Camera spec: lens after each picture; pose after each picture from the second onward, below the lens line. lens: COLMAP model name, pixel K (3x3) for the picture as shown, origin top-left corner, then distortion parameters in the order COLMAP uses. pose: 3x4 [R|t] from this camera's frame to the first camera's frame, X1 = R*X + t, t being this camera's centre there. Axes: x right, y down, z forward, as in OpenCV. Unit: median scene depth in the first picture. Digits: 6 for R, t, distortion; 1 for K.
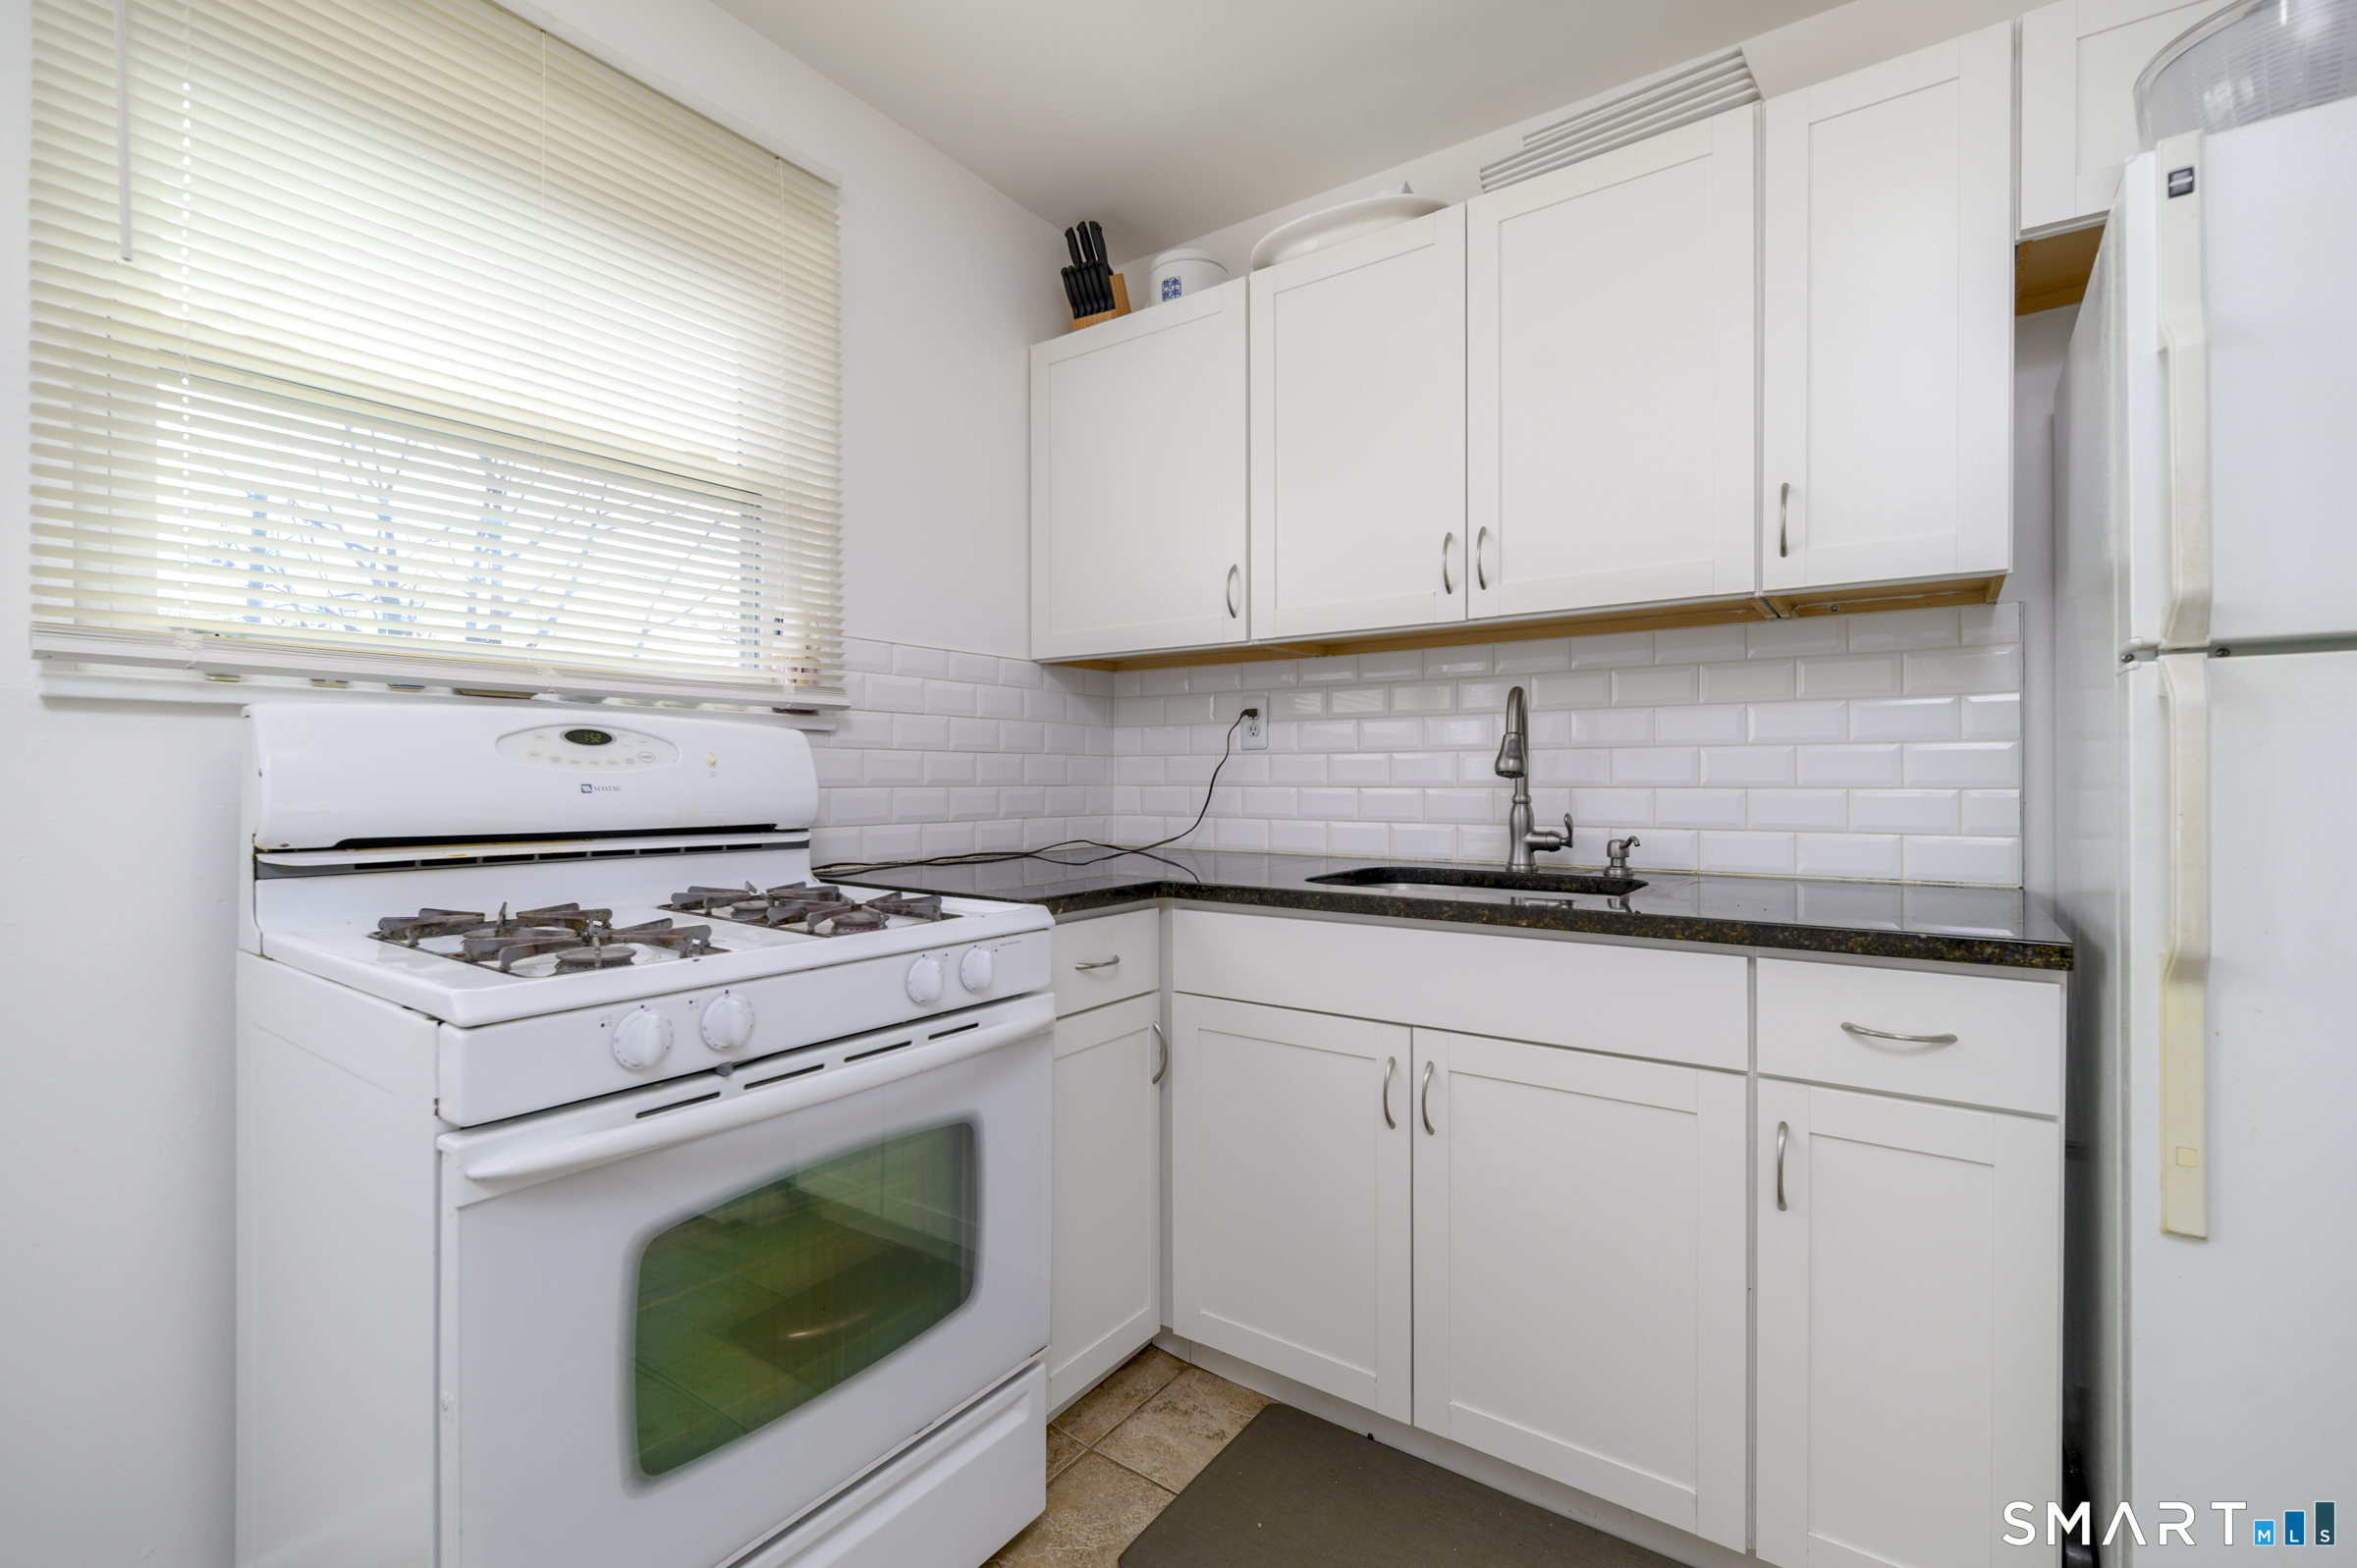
lens RADIAL K [[1029.4, 0, 1167.9], [0, 1029.4, 780.4], [0, 0, 1]] dist [0.000694, -0.001992]
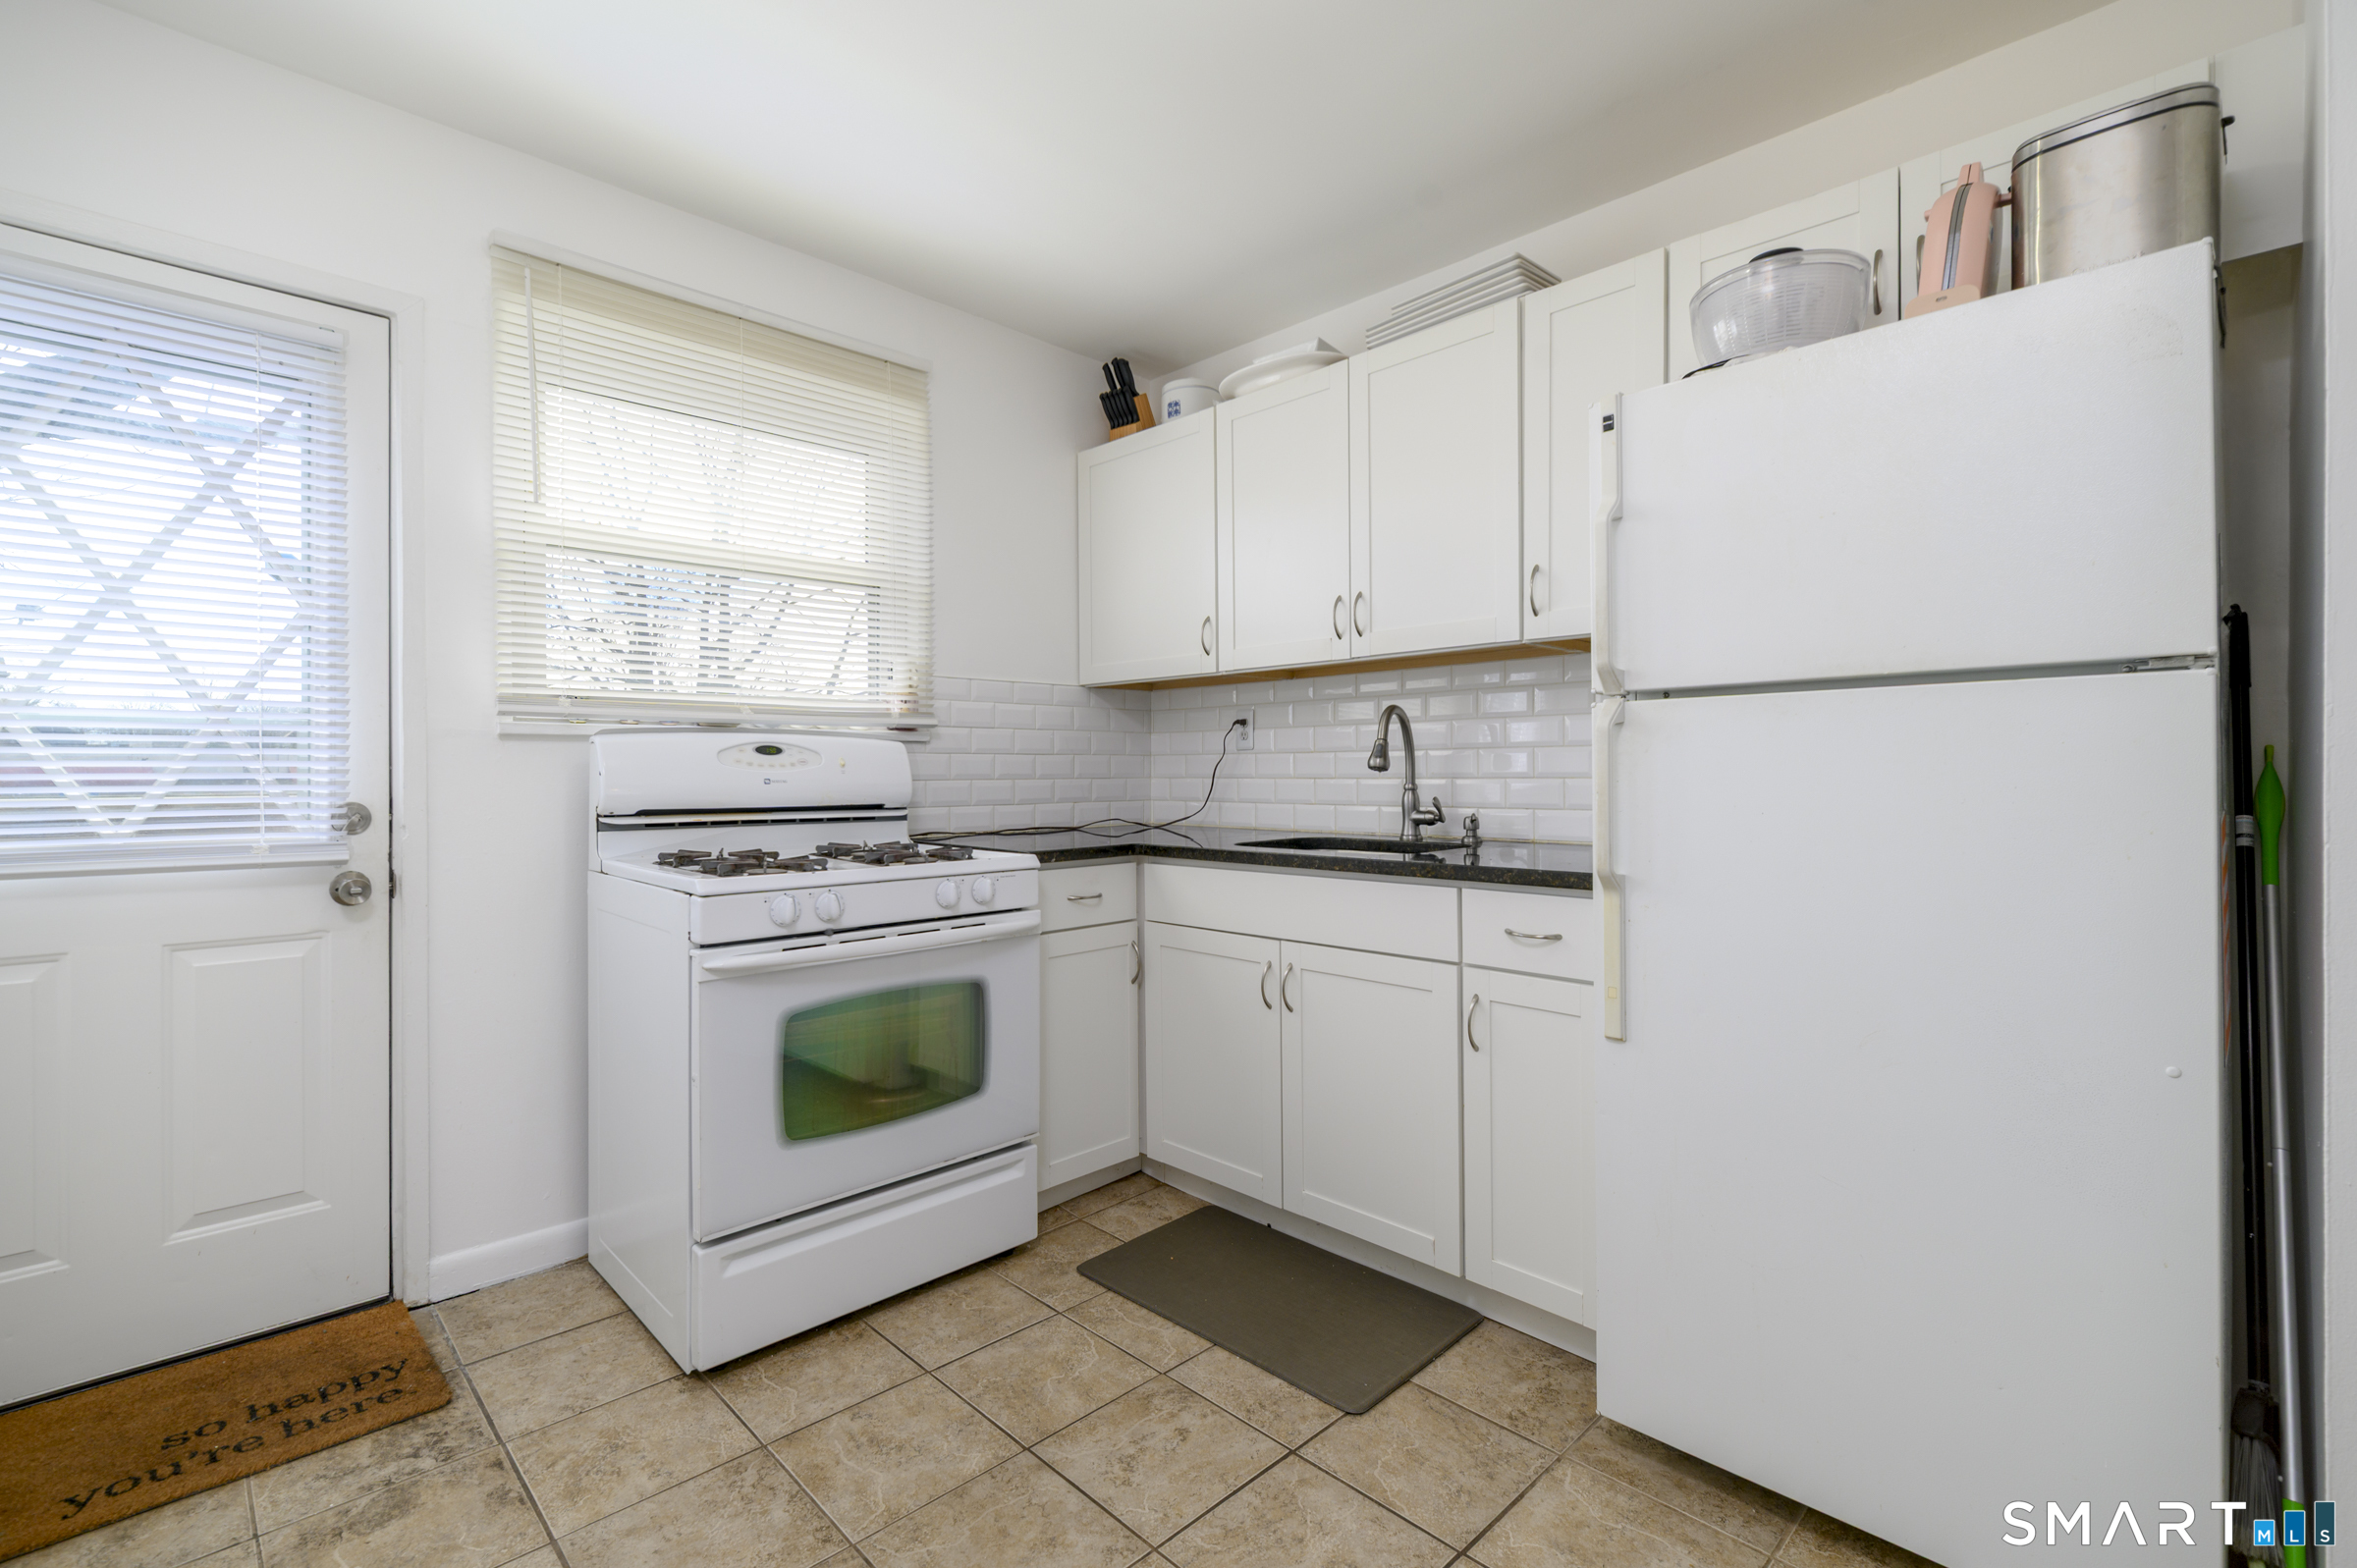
lens RADIAL K [[1029.4, 0, 1167.3], [0, 1029.4, 769.8], [0, 0, 1]] dist [0.000694, -0.001992]
pose [[0.985107, -0.005853, -0.171845, 0.287216], [0.005477, 0.999981, -0.002661, -0.002277], [0.171857, 0.001681, 0.985120, -0.423321]]
